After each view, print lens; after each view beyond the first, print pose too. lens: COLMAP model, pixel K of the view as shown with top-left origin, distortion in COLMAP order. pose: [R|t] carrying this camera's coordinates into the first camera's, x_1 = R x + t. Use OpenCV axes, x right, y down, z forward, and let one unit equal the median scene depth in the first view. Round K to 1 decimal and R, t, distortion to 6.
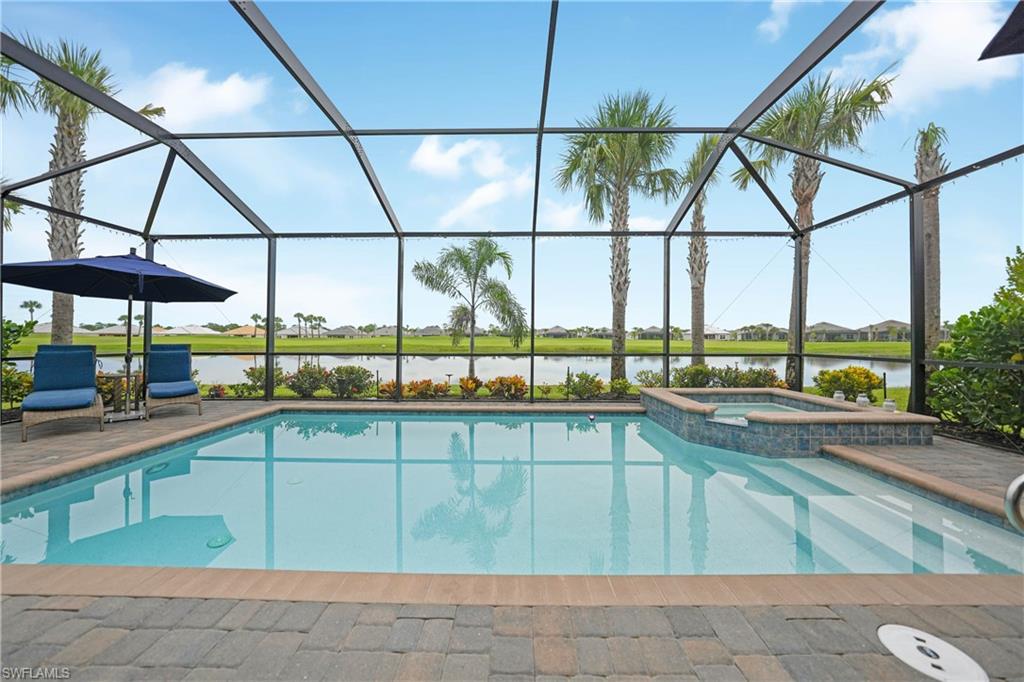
lens RADIAL K [[357.6, 0, 511.0], [0, 357.6, 331.3], [0, 0, 1]] dist [-0.024280, 0.005116]
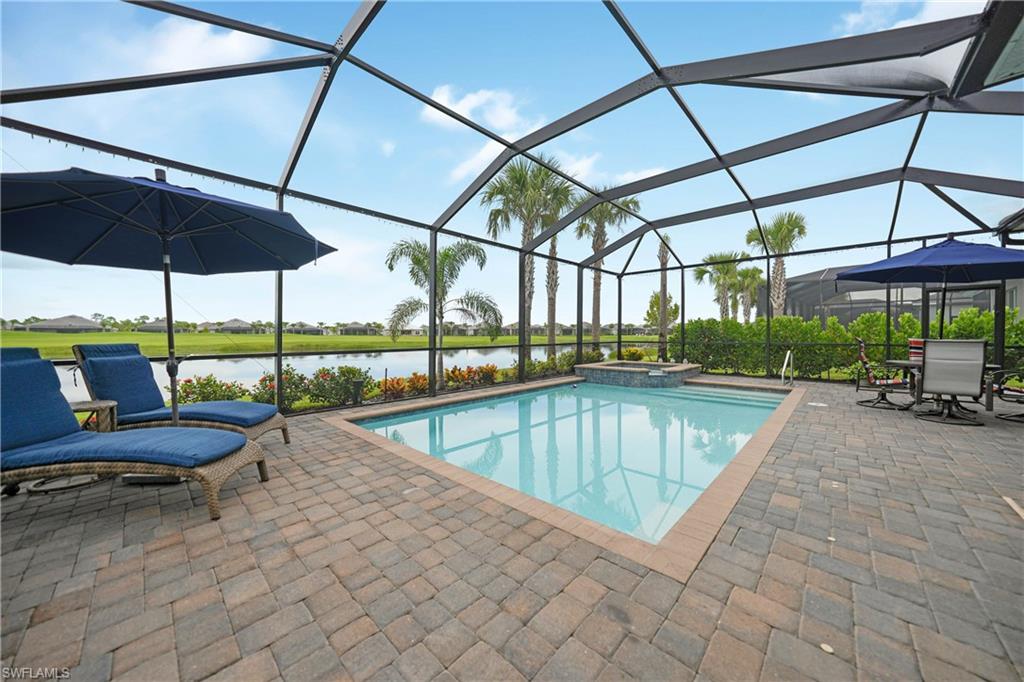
lens RADIAL K [[357.6, 0, 519.1], [0, 357.6, 339.5], [0, 0, 1]] dist [-0.024280, 0.005116]
pose [[0.685948, -0.014800, 0.727500, -0.524037], [-0.010678, 0.999481, 0.030402, 0.003860], [-0.727572, -0.028622, 0.685434, 0.102373]]
